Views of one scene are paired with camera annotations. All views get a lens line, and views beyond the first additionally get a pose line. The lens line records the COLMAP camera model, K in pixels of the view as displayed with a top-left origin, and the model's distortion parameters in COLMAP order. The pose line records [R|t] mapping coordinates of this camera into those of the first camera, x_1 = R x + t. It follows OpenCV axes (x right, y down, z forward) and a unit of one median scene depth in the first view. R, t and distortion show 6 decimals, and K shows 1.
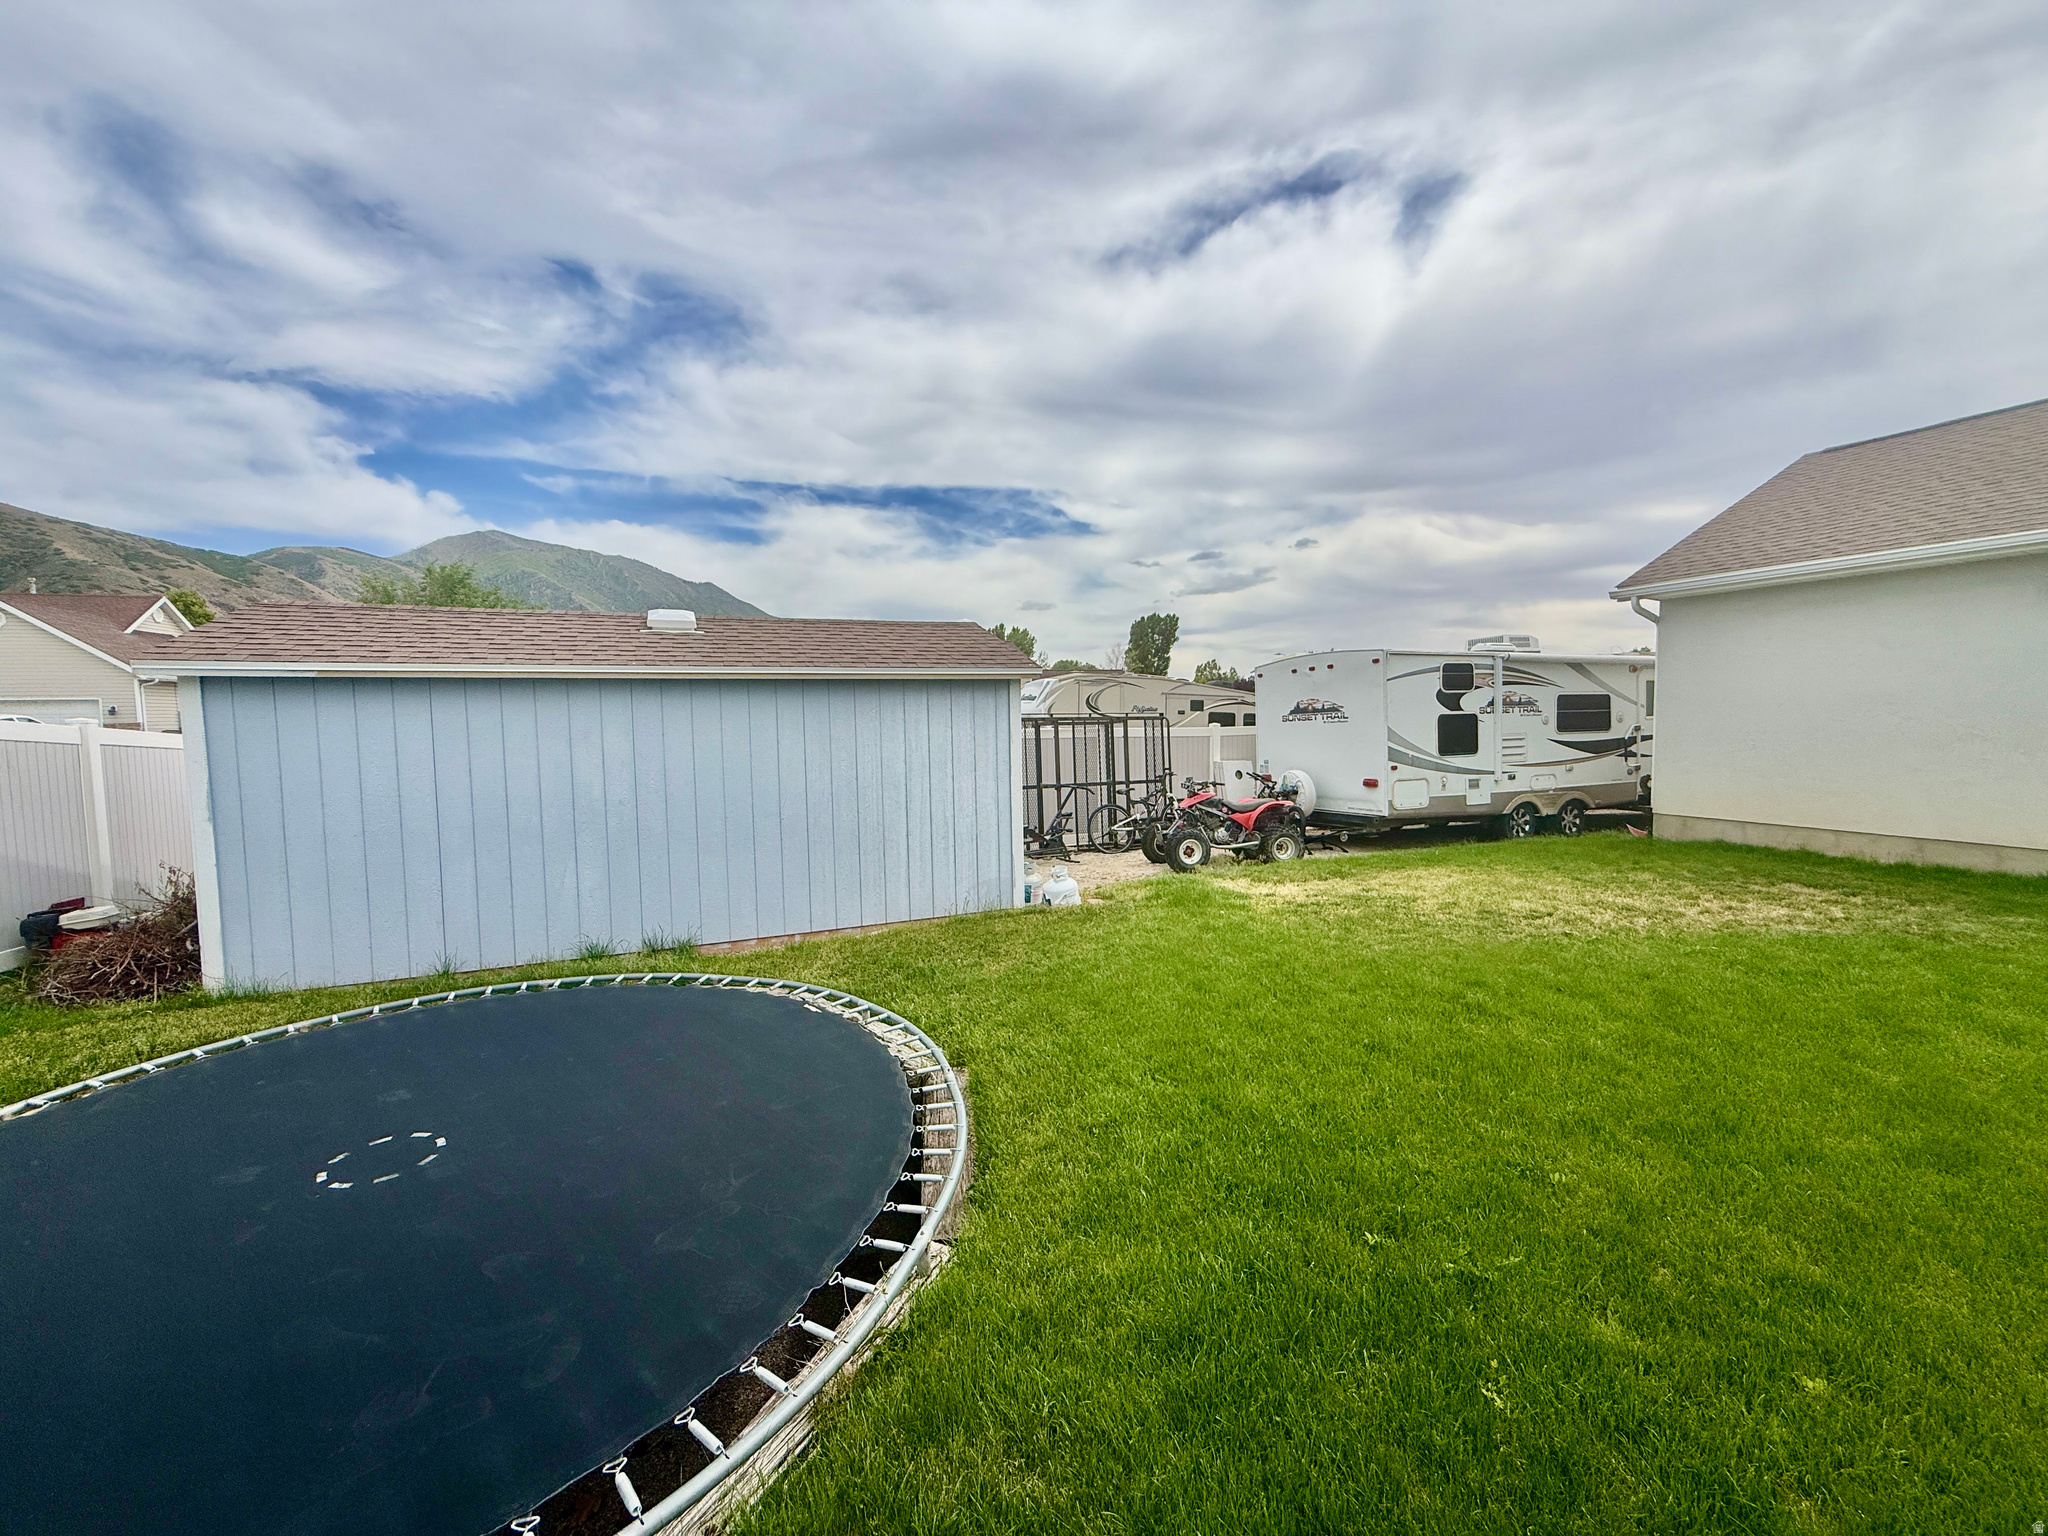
lens RADIAL K [[816.6, 0, 1024.0], [0, 816.6, 768.0], [0, 0, 1]] dist [0.000235, 0.000069]
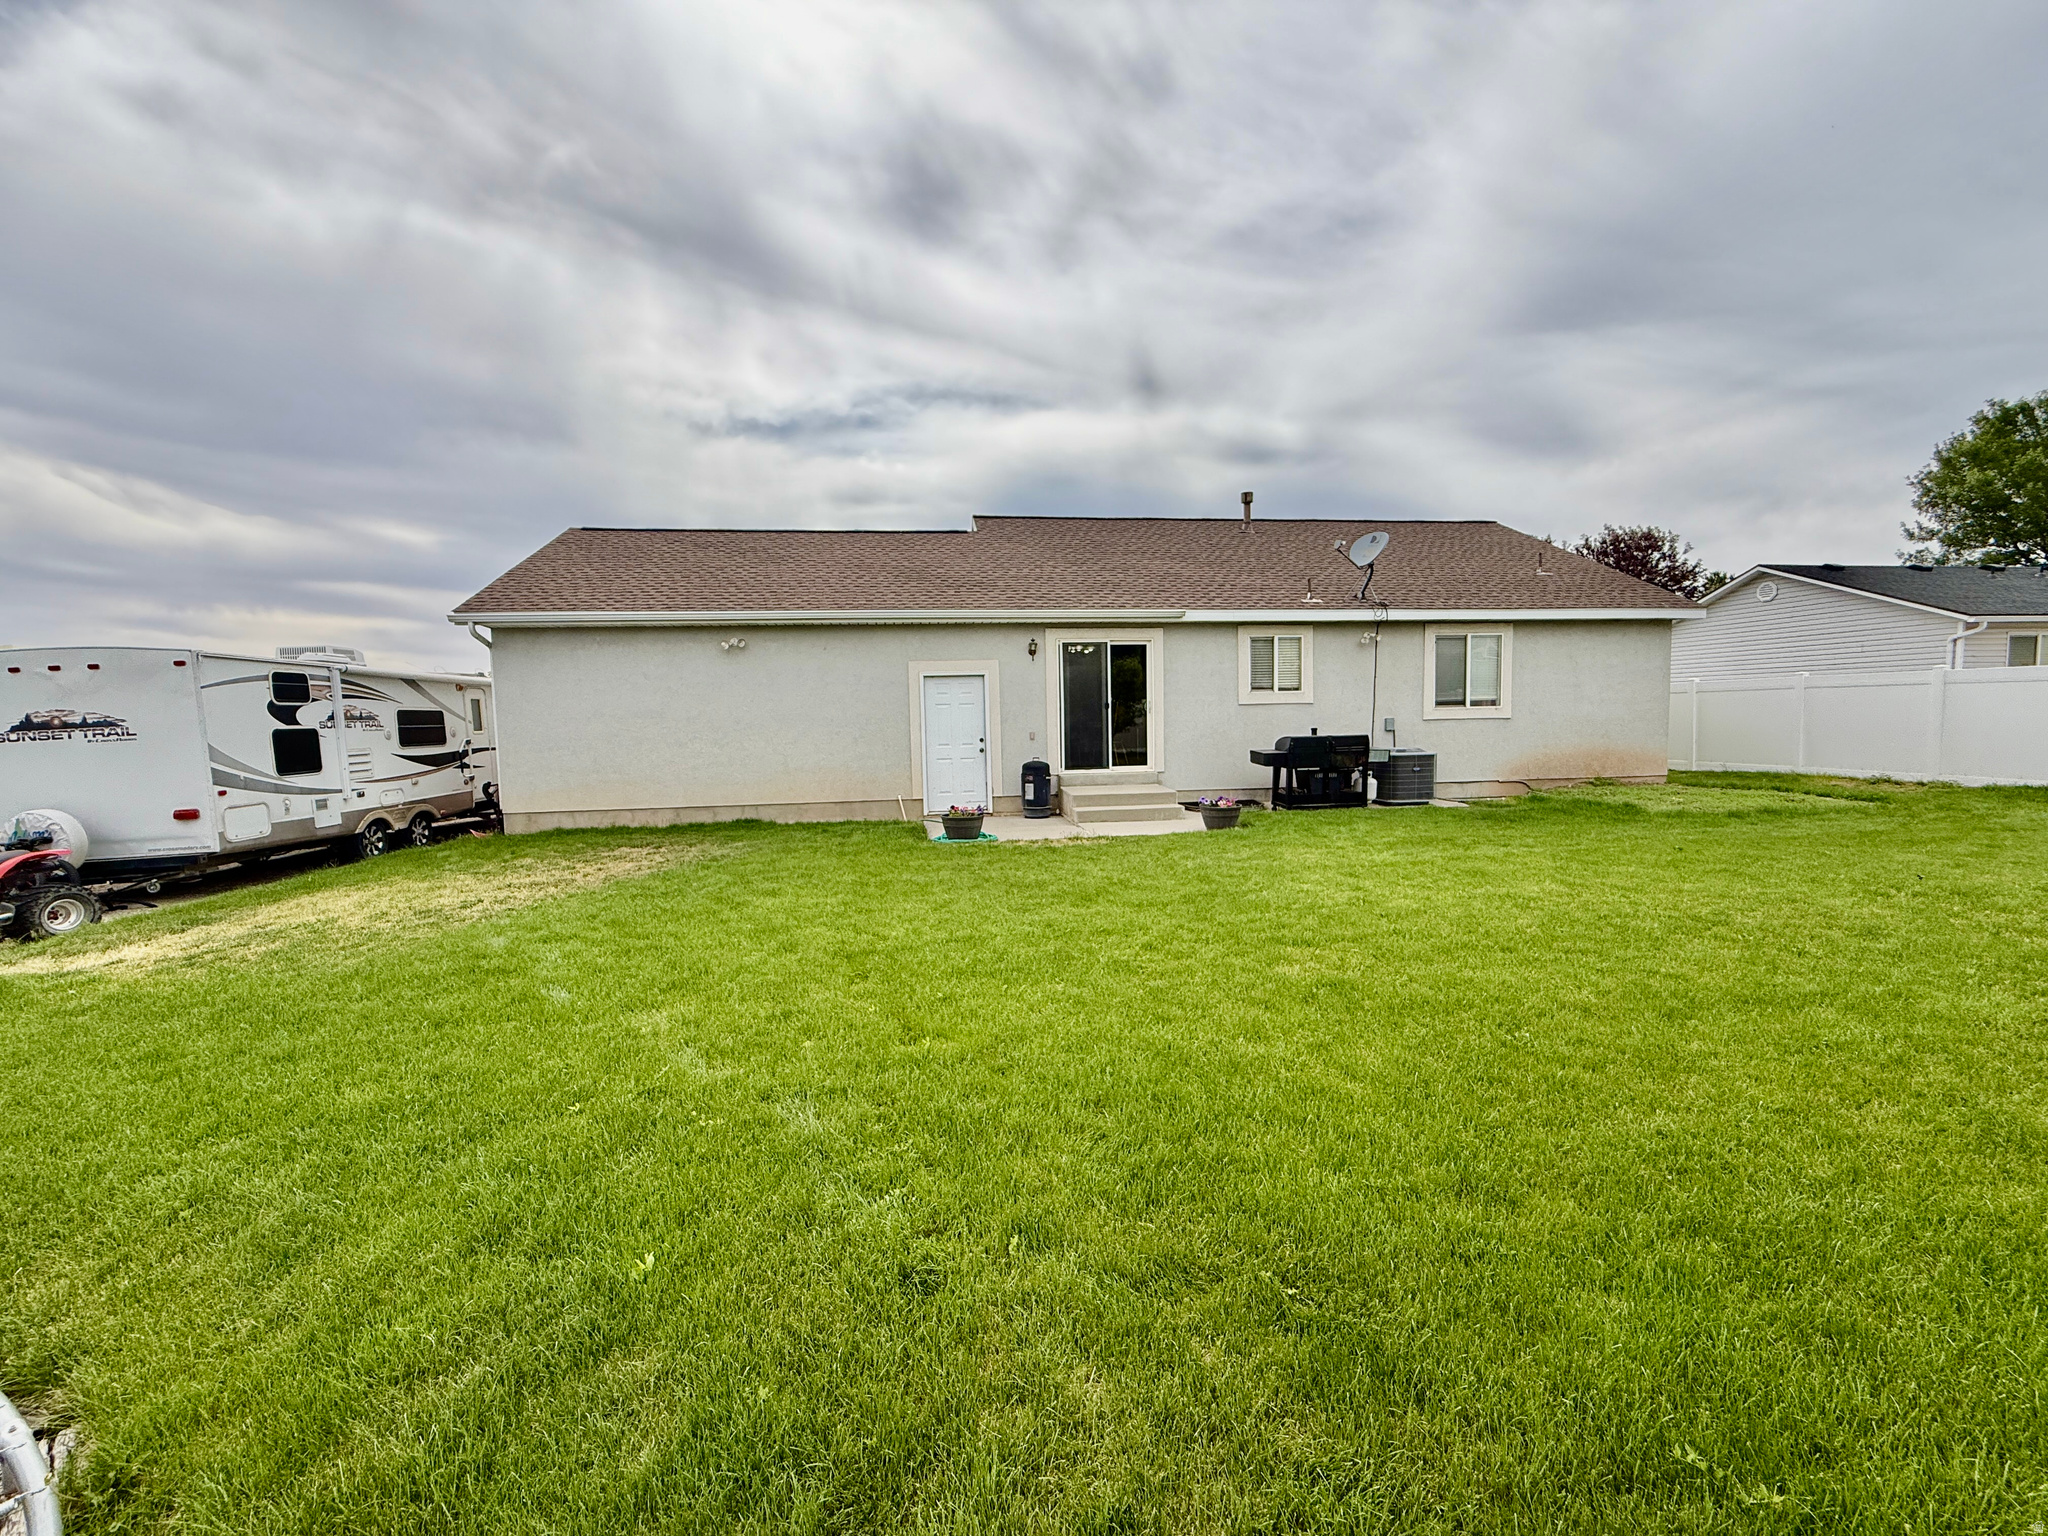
lens RADIAL K [[816.6, 0, 1024.0], [0, 816.6, 768.0], [0, 0, 1]] dist [0.000235, 0.000069]
pose [[0.265804, -0.051613, 0.962644, -0.122790], [0.079986, 0.996303, 0.031332, 0.012891], [-0.960703, 0.068670, 0.268950, -0.012600]]
